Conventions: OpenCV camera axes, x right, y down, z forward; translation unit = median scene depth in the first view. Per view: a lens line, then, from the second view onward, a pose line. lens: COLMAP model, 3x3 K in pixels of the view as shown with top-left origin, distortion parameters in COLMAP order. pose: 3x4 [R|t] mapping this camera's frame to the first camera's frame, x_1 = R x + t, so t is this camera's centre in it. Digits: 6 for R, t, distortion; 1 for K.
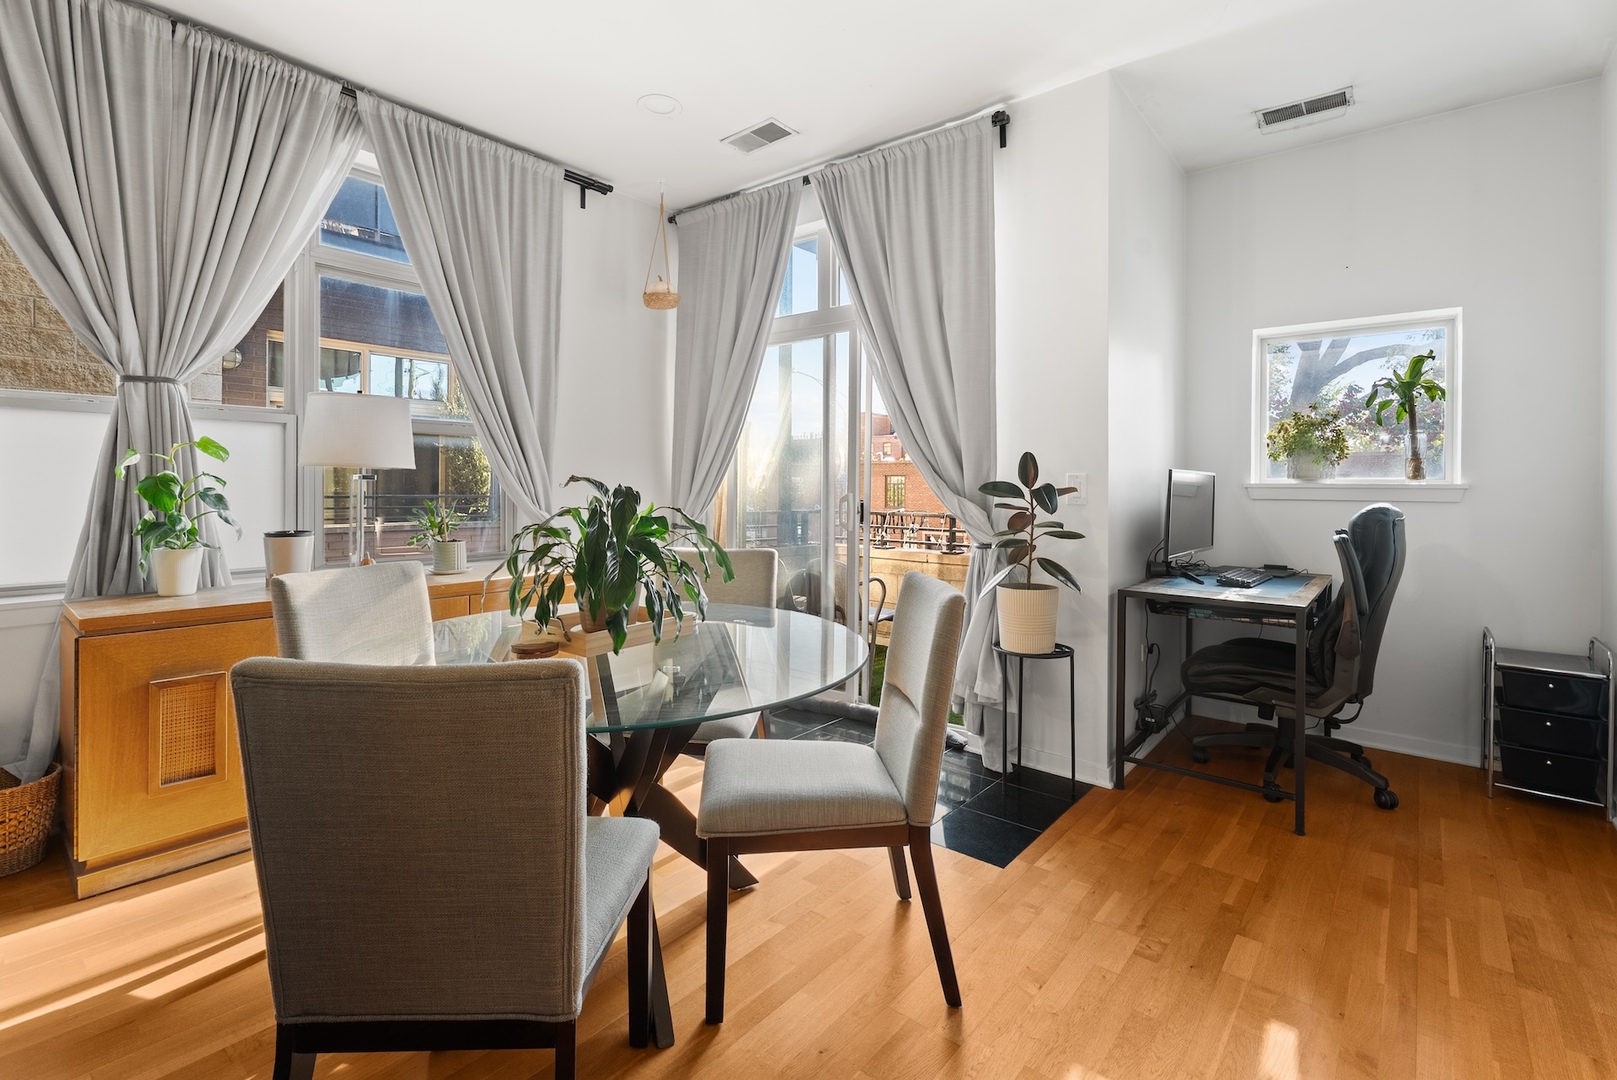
lens RADIAL K [[741.3, 0, 817.3], [0, 741.3, 484.3], [0, 0, 1]] dist [0.002629, -0.000288]
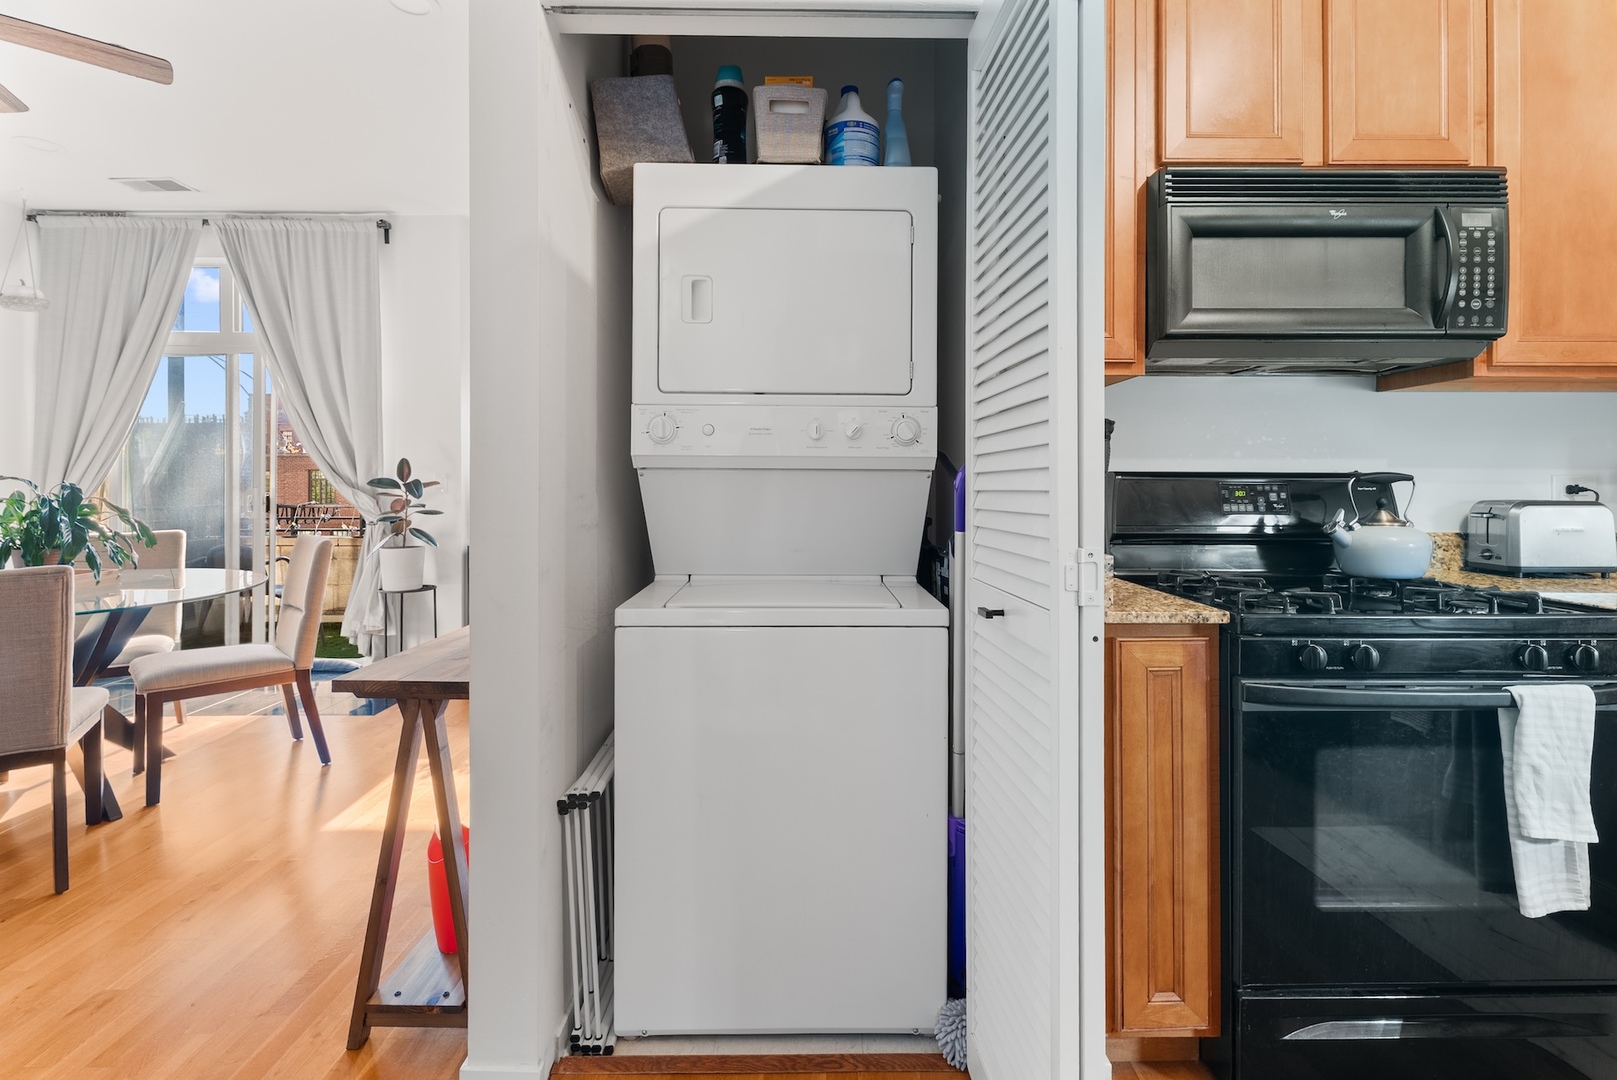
lens RADIAL K [[741.3, 0, 817.3], [0, 741.3, 484.3], [0, 0, 1]] dist [0.002629, -0.000288]
pose [[0.771978, -0.007536, 0.635605, -0.021017], [0.003463, 0.999965, 0.007650, 0.000312], [-0.635640, -0.003705, 0.771977, -0.614425]]
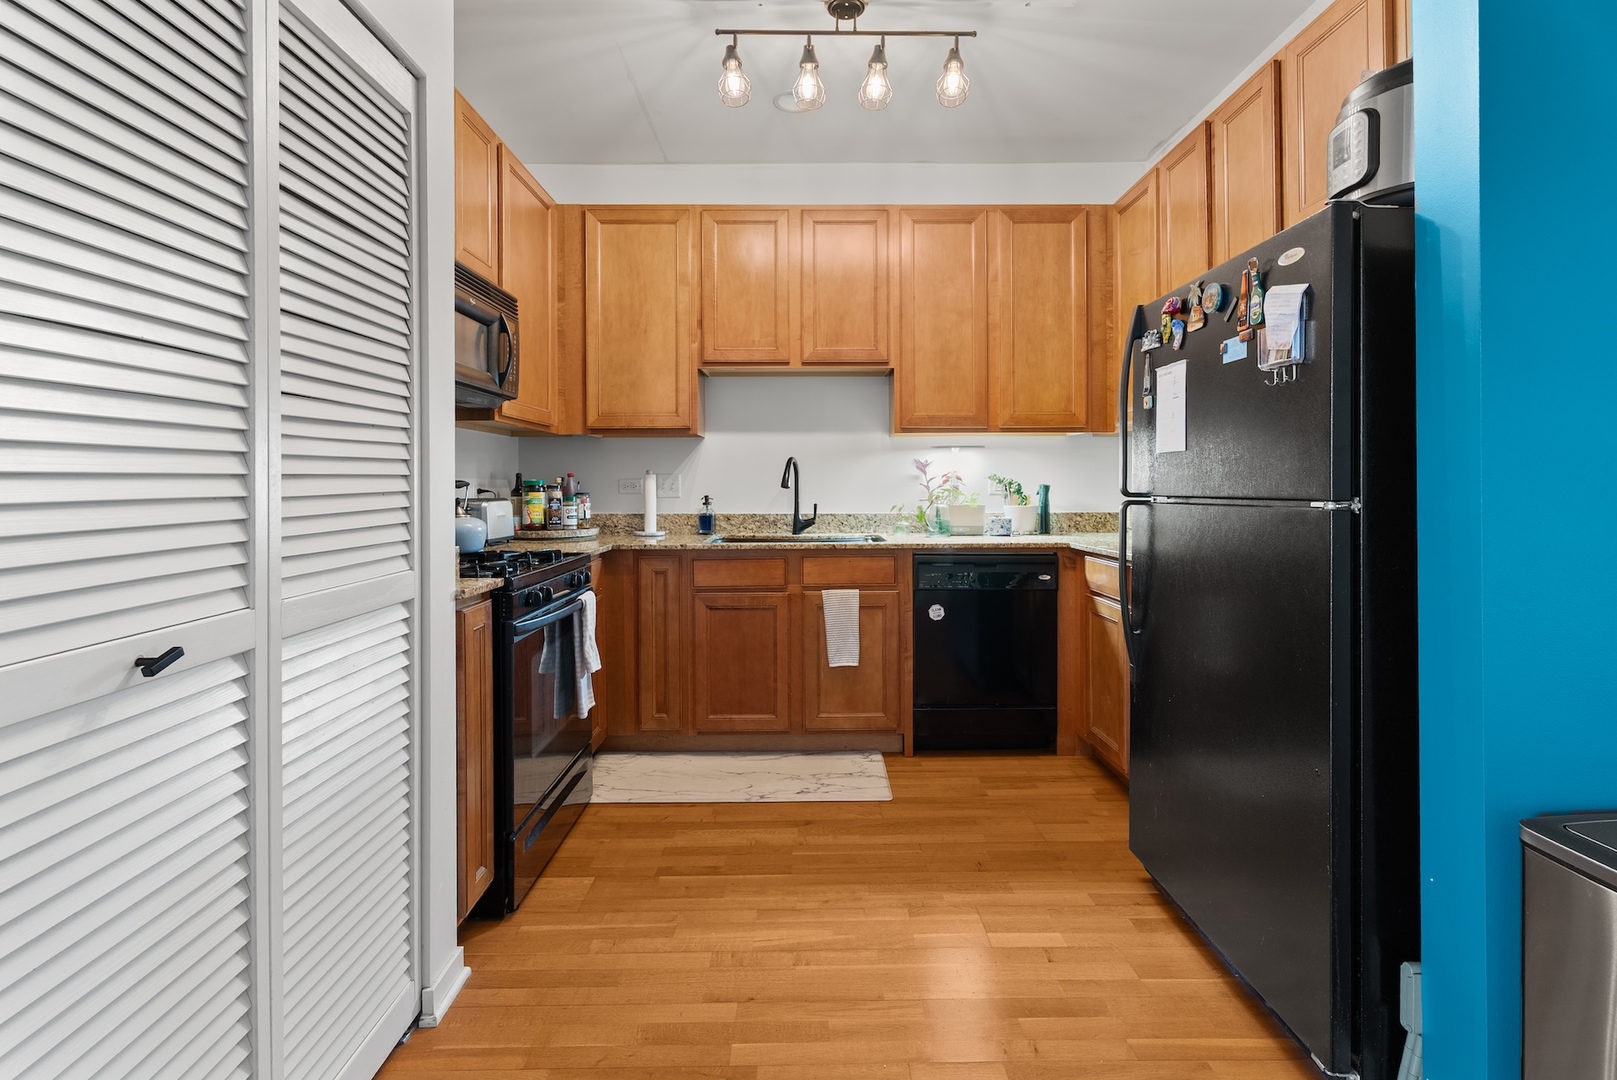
lens RADIAL K [[741.3, 0, 817.3], [0, 741.3, 484.3], [0, 0, 1]] dist [0.002629, -0.000288]
pose [[-0.641115, -0.001004, 0.767444, -0.201669], [-0.001374, 0.999999, 0.000161, 0.000784], [-0.767443, -0.000951, -0.641116, -0.241161]]
